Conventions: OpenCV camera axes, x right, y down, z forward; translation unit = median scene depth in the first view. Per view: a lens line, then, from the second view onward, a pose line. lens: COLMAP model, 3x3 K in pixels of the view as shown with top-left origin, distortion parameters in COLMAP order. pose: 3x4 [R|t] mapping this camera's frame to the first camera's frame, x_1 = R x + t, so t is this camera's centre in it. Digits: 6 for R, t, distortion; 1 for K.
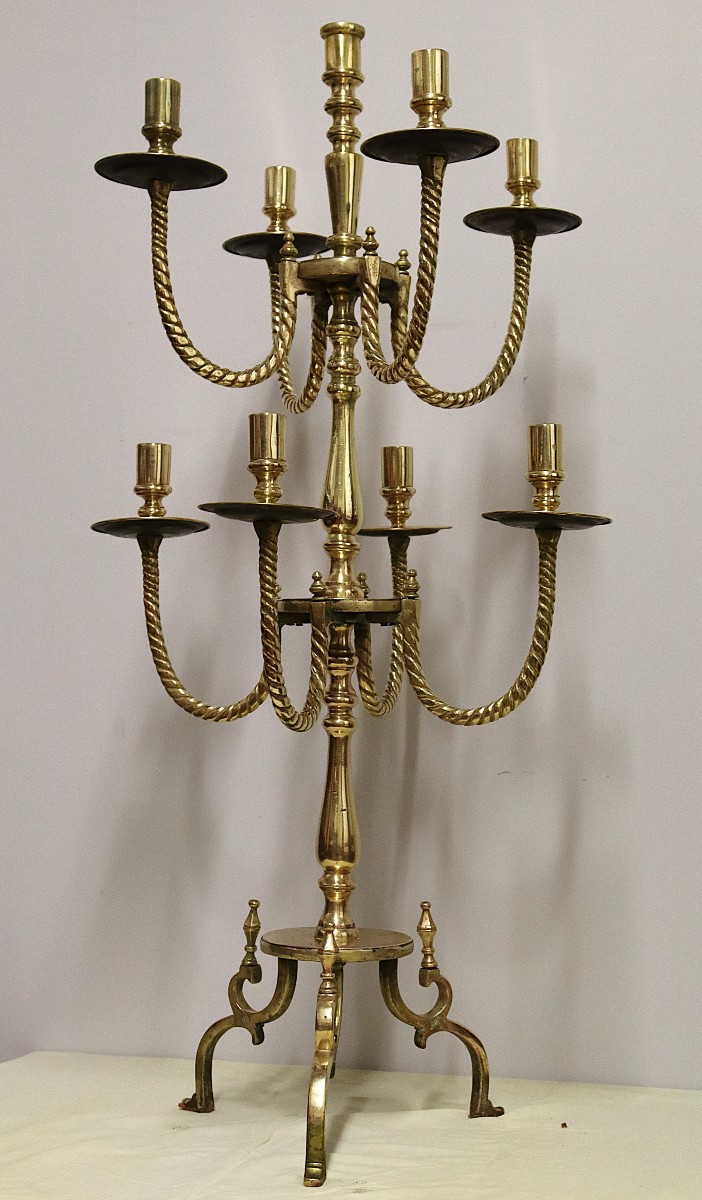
lens RADIAL K [[1863.6, 0, 351.6], [0, 1863.6, 600.3], [0, 0, 1]] dist [-0.080335, 0.000000]
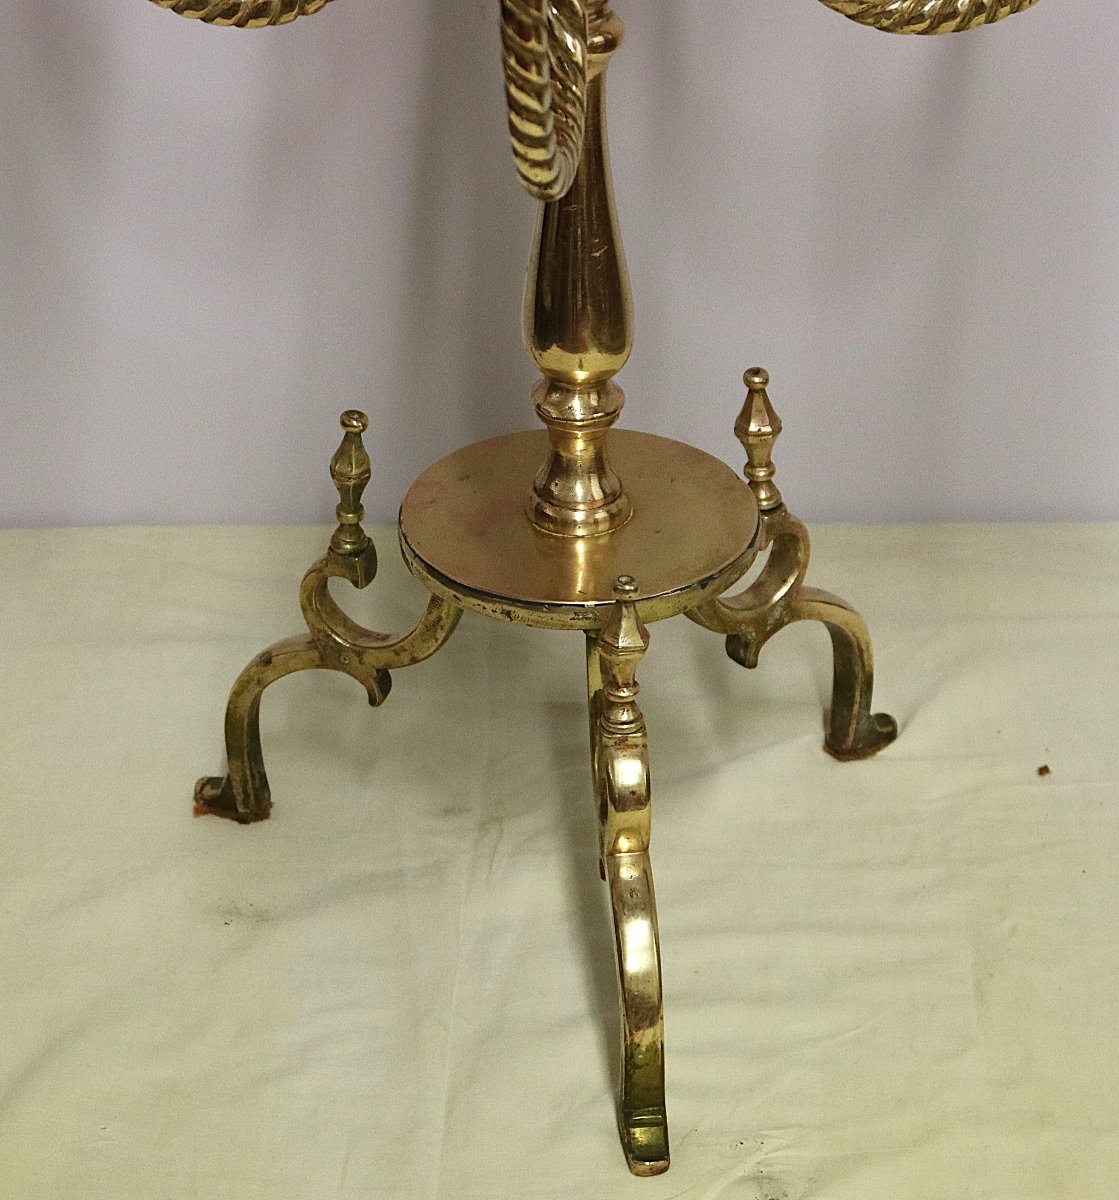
lens RADIAL K [[3232.0, 0, 584.6], [0, 3232.0, 701.9], [0, 0, 1]] dist [0.048554, 0.000000]
pose [[0.974032, -0.141386, 0.176840, -0.142033], [0.013652, 0.816308, 0.577455, -0.207315], [-0.225999, -0.560046, 0.797040, 0.386063]]
